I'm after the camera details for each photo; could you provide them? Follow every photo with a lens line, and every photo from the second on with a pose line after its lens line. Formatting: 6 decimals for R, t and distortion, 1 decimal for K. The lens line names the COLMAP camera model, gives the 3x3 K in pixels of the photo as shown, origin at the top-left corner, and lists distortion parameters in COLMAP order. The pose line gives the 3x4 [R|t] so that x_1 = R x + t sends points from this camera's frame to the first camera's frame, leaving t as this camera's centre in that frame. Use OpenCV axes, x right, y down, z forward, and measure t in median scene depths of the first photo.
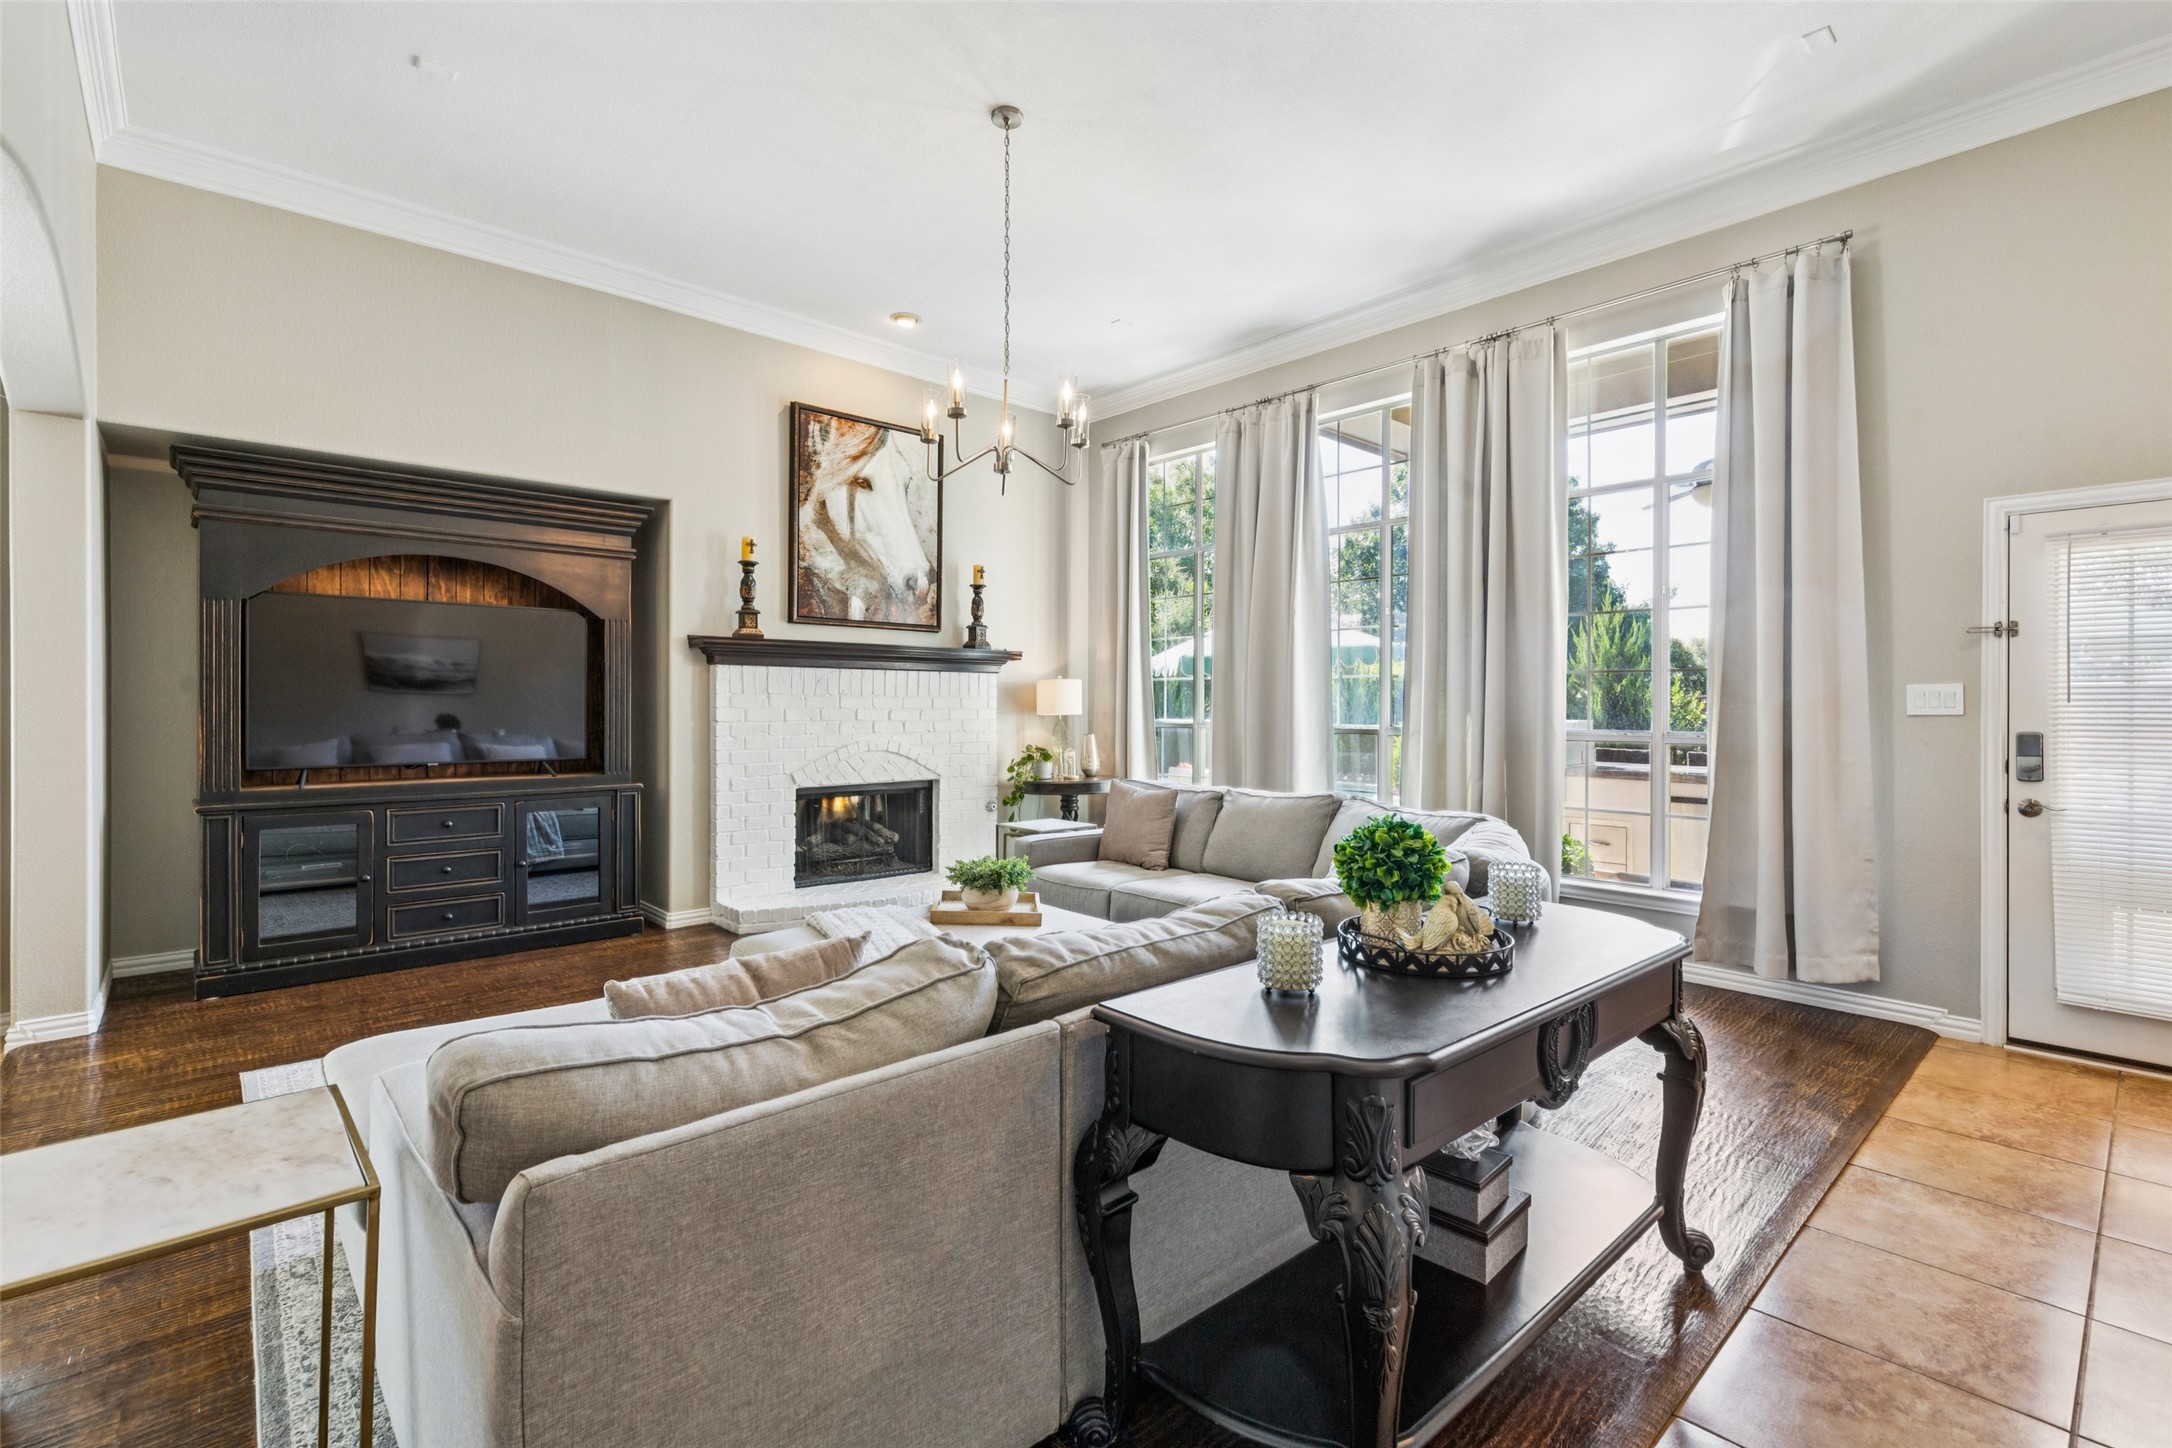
lens RADIAL K [[979.4, 0, 1086.0], [0, 979.4, 692.5], [0, 0, 1]] dist [0.000682, -0.000078]
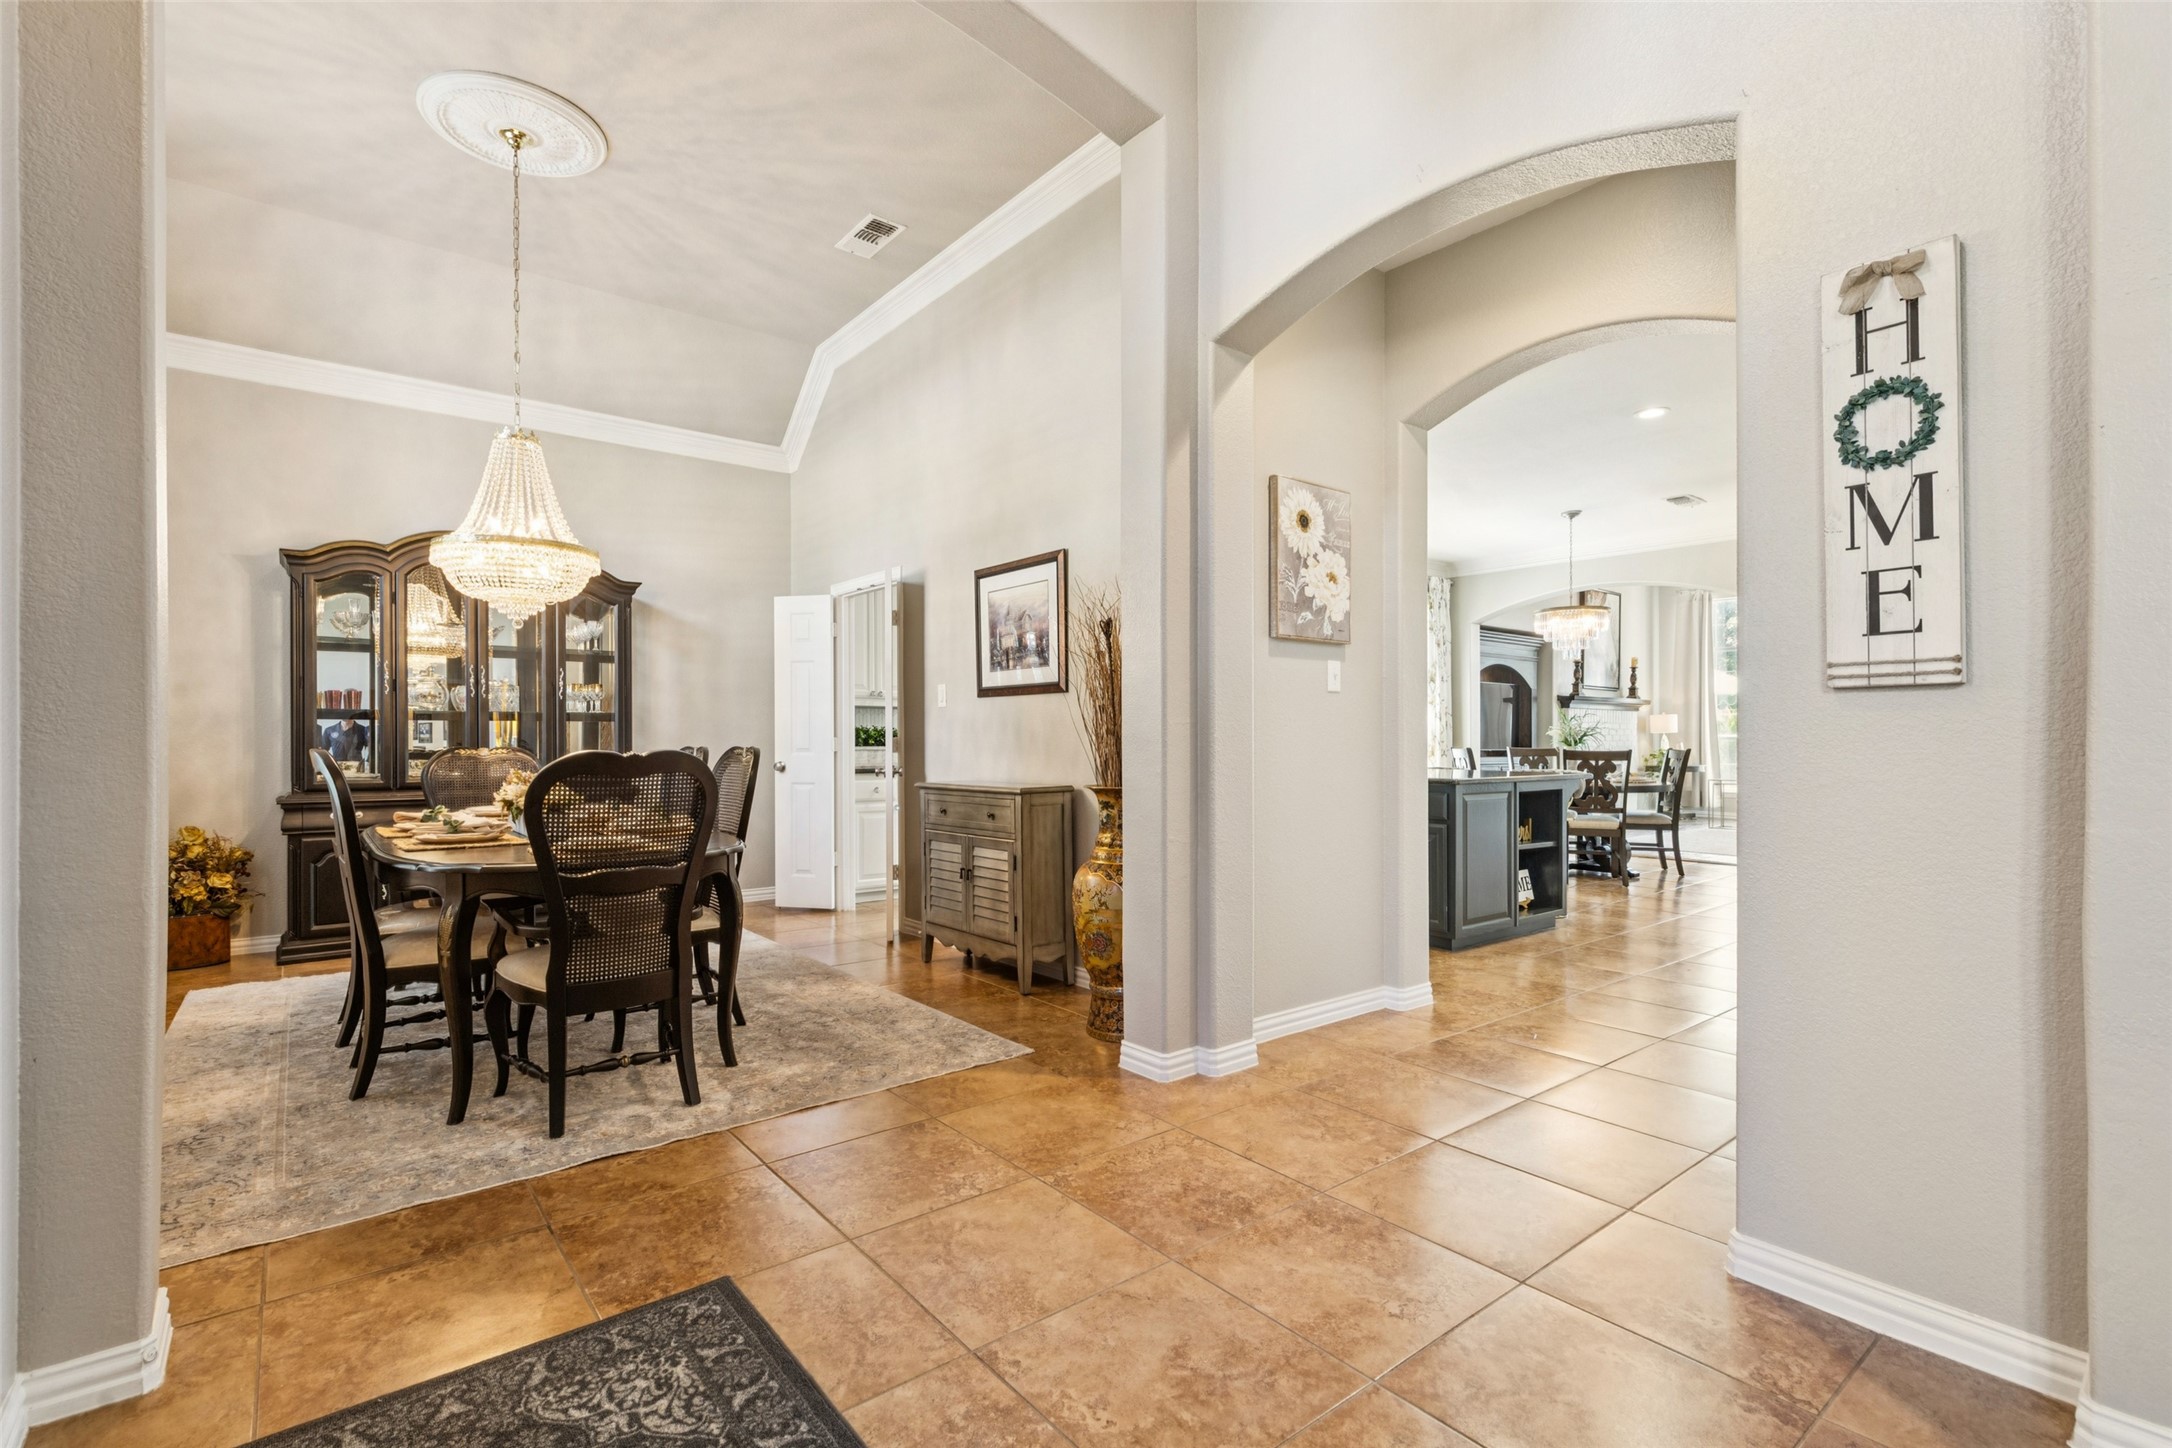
lens RADIAL K [[974.9, 0, 1086.0], [0, 974.9, 724.0], [0, 0, 1]] dist [0.009664, -0.000034]
pose [[0.997292, -0.005410, -0.073341, -1.189158], [0.004812, 0.999954, -0.008329, 0.019239], [0.073383, 0.007953, 0.997272, -1.180031]]
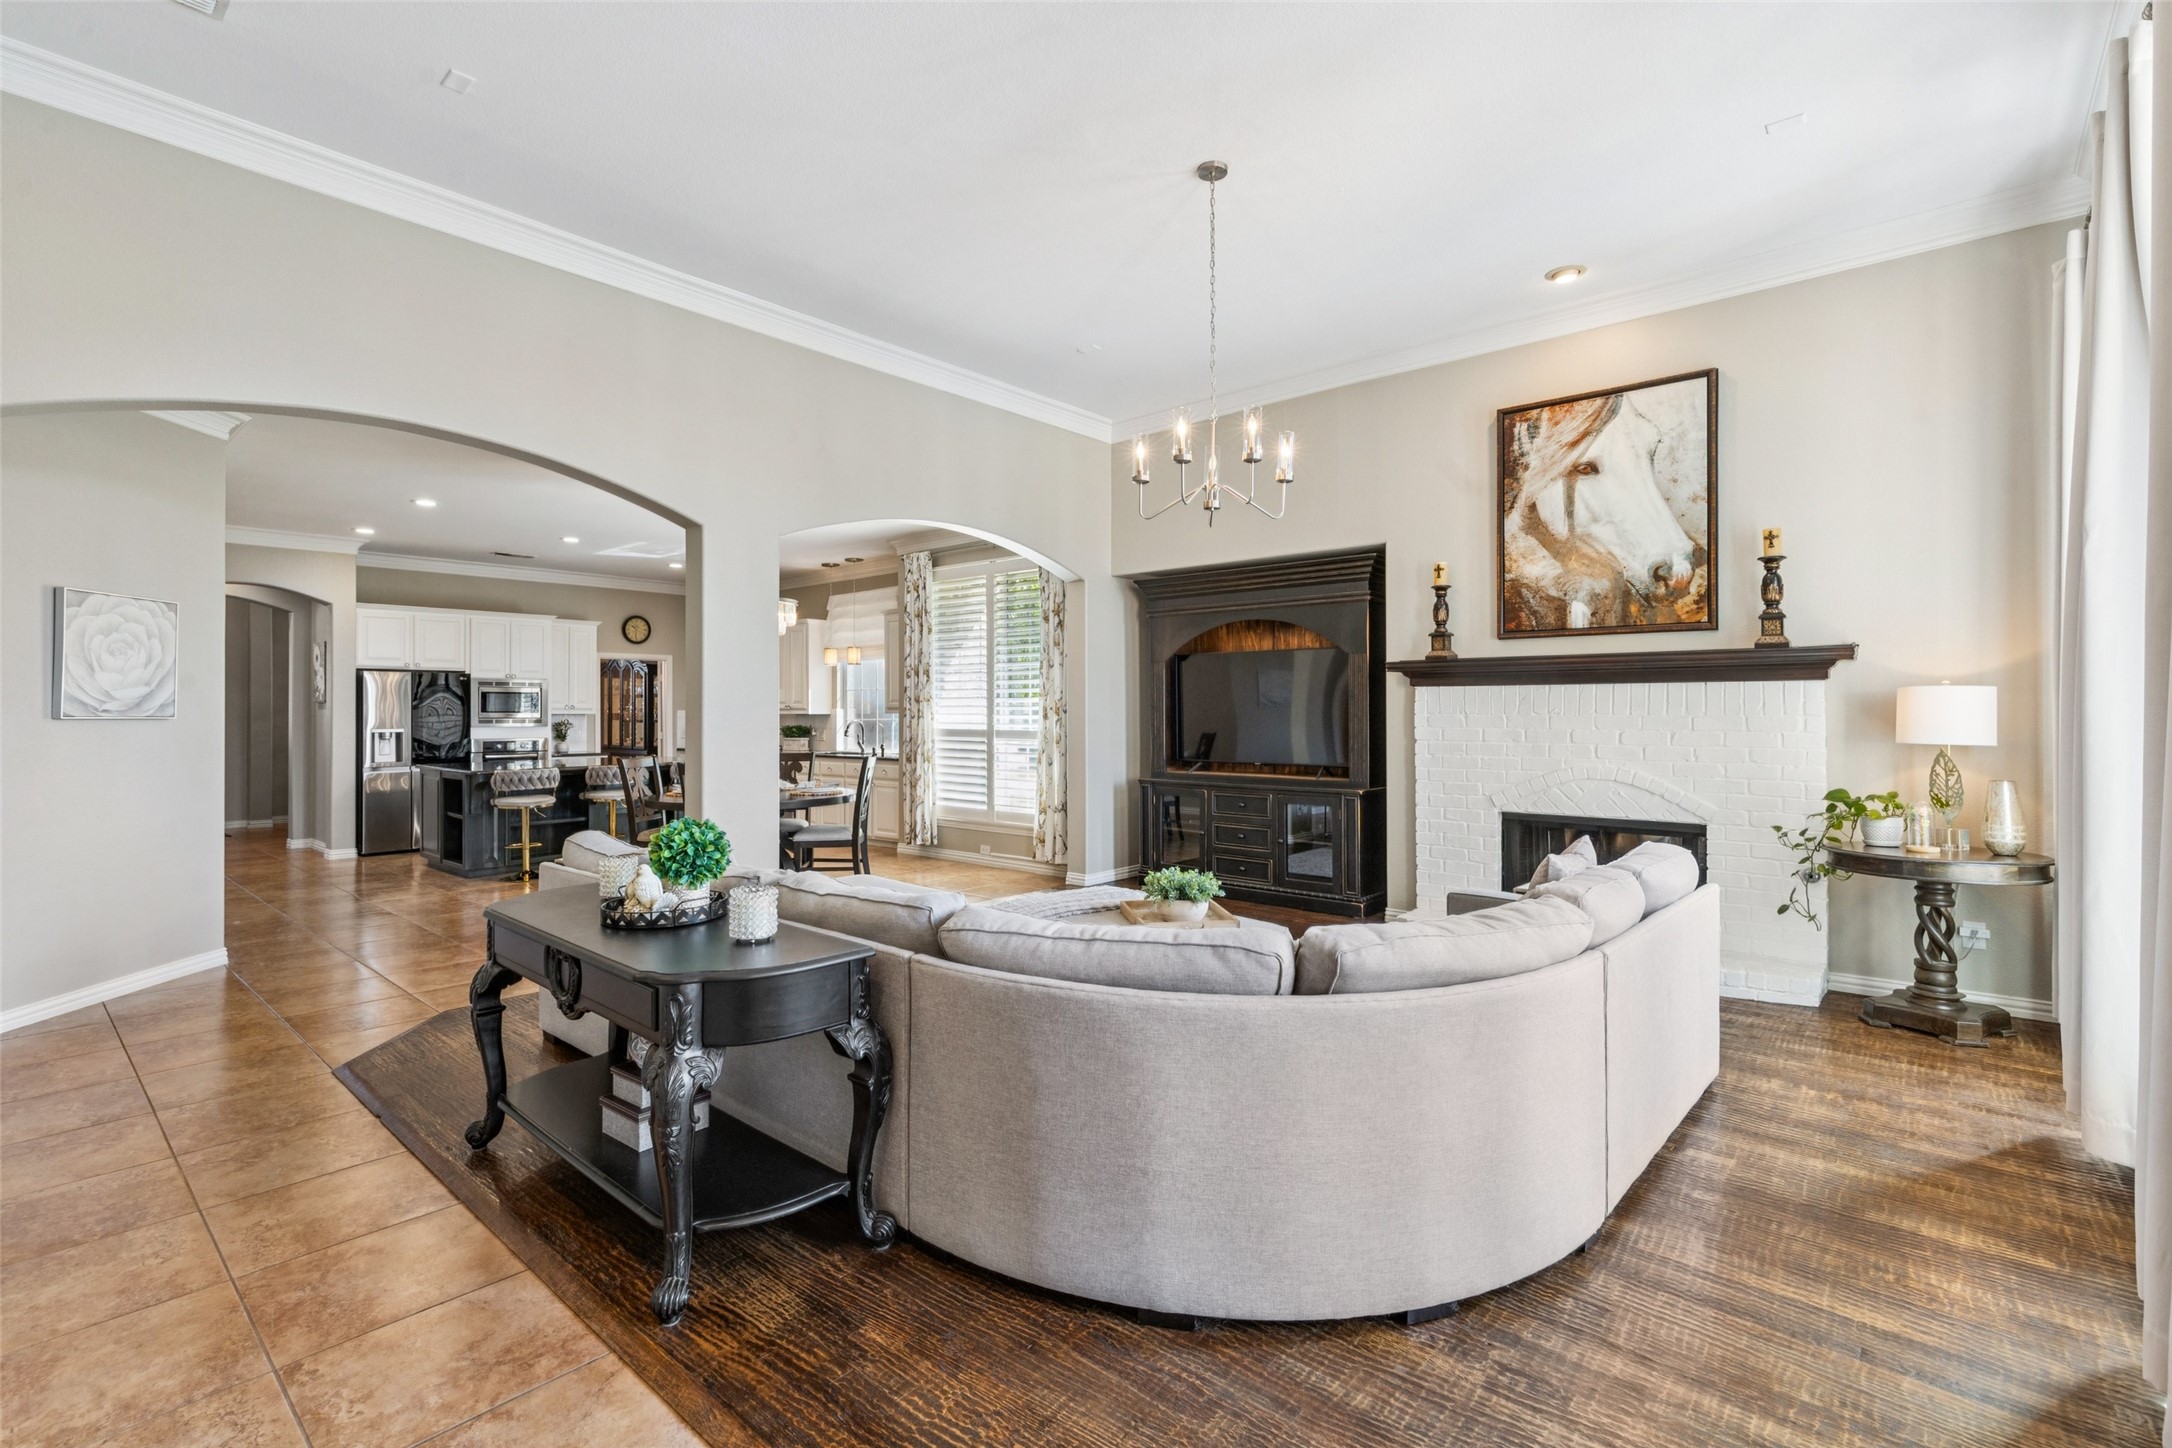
lens RADIAL K [[967.4, 0, 1078.4], [0, 967.4, 711.2], [0, 0, 1]] dist [0.001702, -0.000018]
pose [[0.112971, -0.013487, -0.993507, 0.580318], [0.003289, 0.999907, -0.013199, 0.010467], [0.993593, -0.001776, 0.113005, 0.465649]]
